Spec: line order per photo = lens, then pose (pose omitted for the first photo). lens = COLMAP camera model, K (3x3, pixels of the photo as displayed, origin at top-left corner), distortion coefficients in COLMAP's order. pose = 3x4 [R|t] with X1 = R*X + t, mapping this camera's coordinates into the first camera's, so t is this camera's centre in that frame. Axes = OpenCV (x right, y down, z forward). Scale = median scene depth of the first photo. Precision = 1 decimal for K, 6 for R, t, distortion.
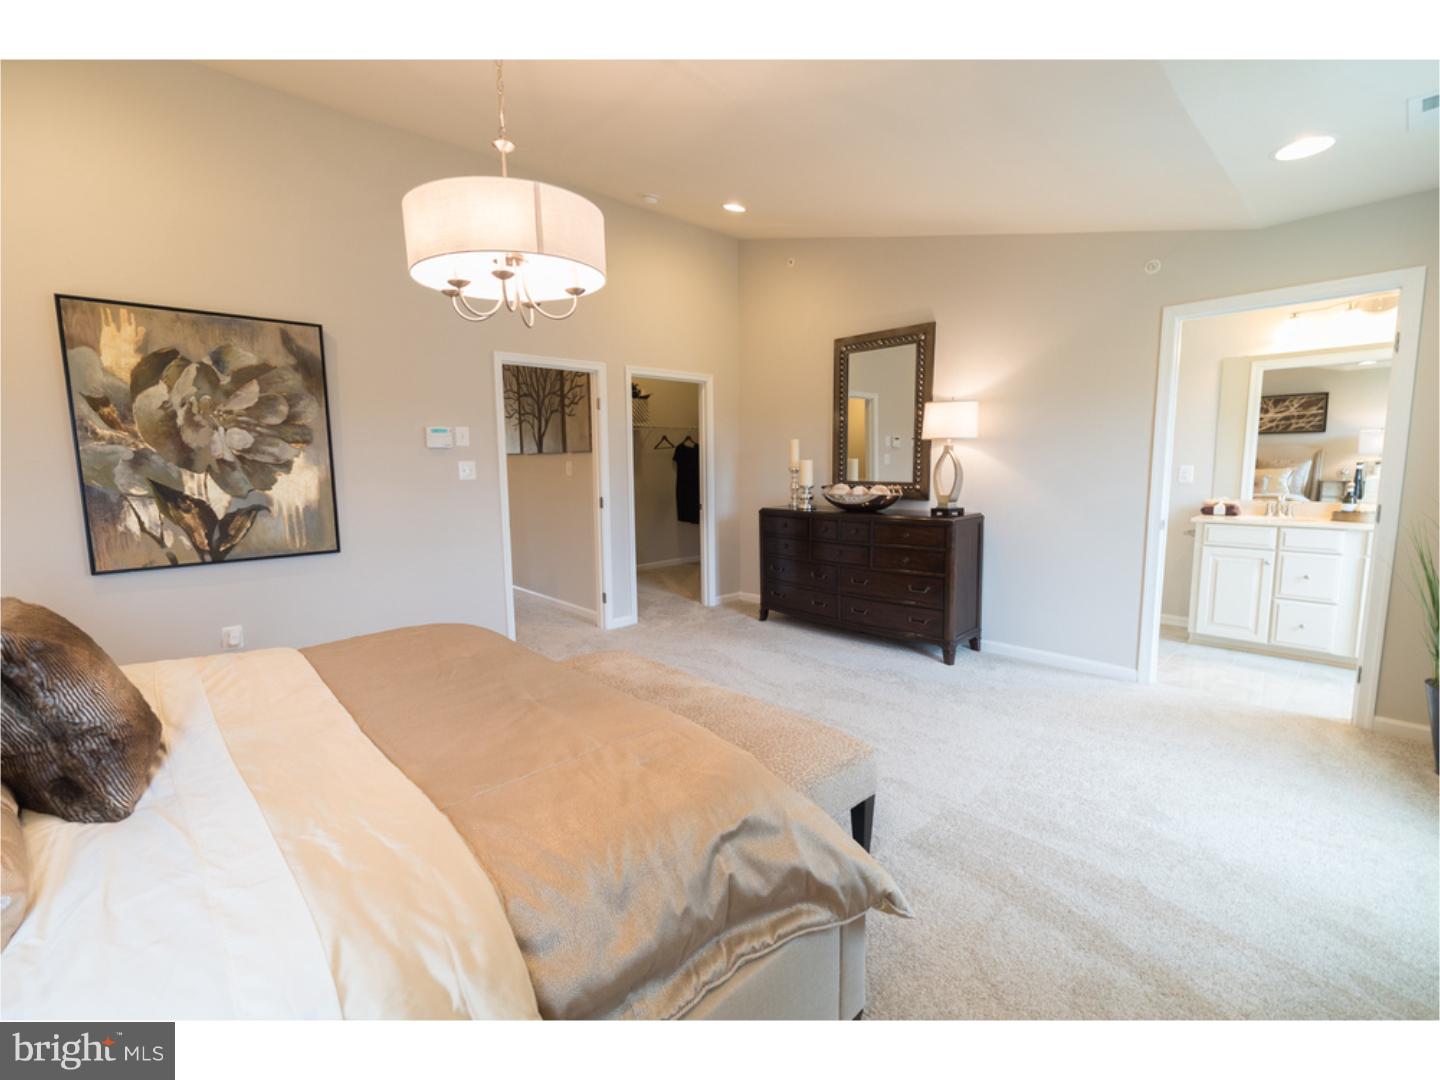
lens RADIAL K [[589.7, 0, 719.5], [0, 589.7, 534.9], [0, 0, 1]] dist [-0.003243, -0.000555]
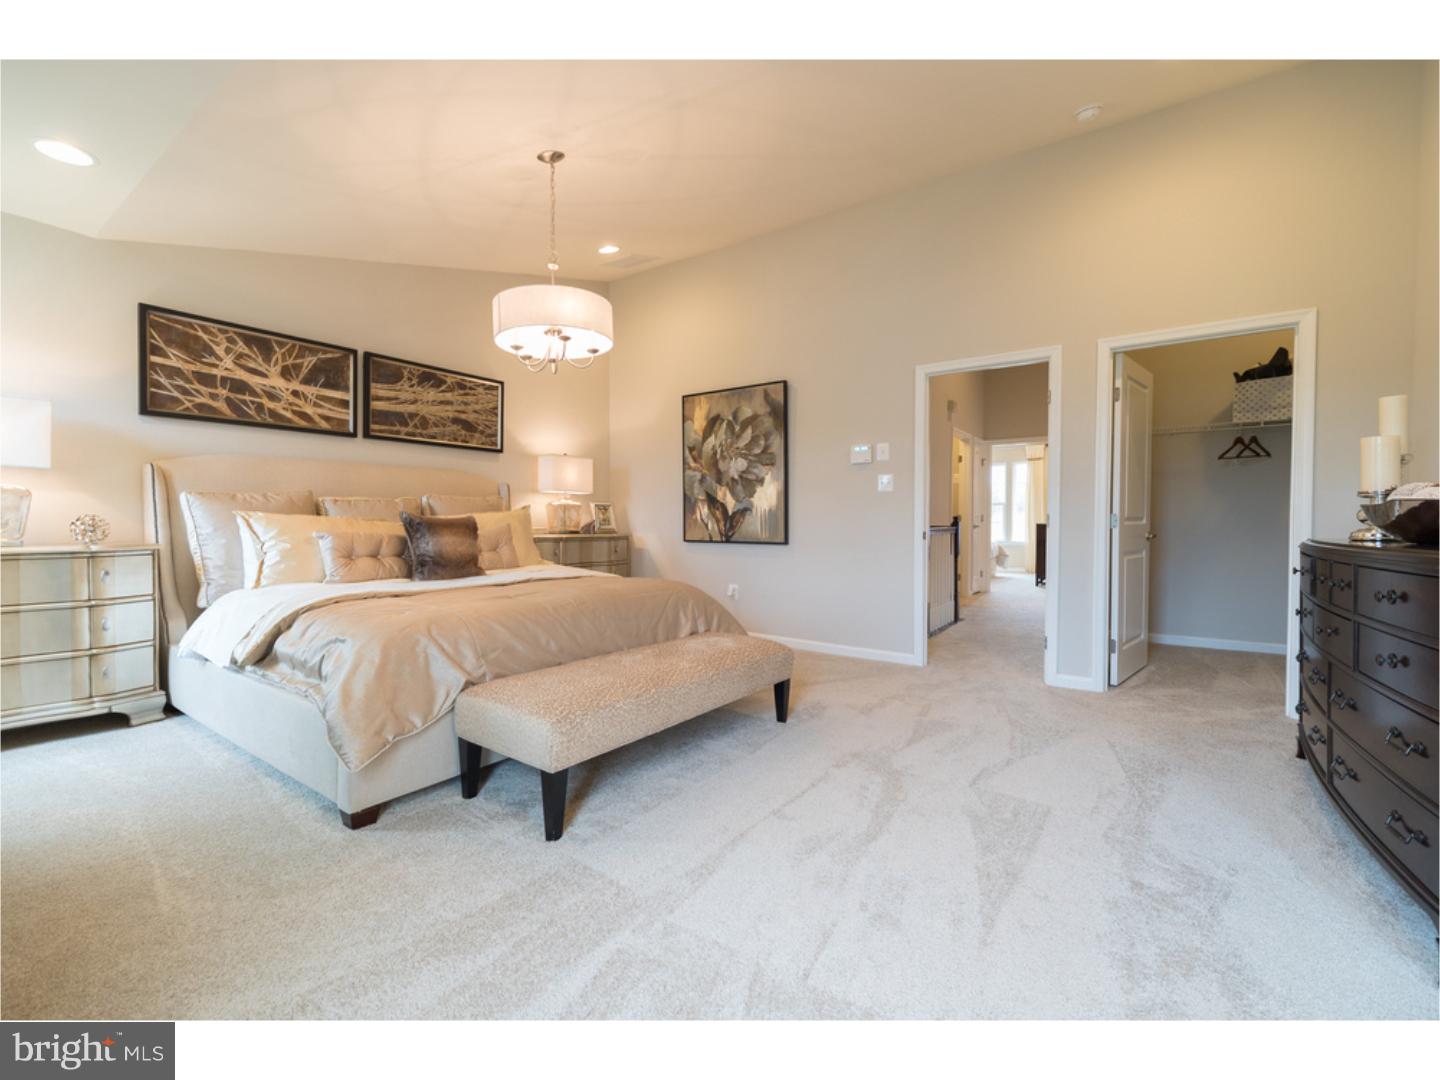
lens RADIAL K [[585.2, 0, 719.7], [0, 585.2, 533.0], [0, 0, 1]] dist [0.001282, -0.000032]
pose [[0.248013, 0.031897, -0.968231, 0.687408], [-0.123377, 0.992359, 0.001089, 0.022807], [0.960868, 0.119187, 0.250053, 0.581936]]
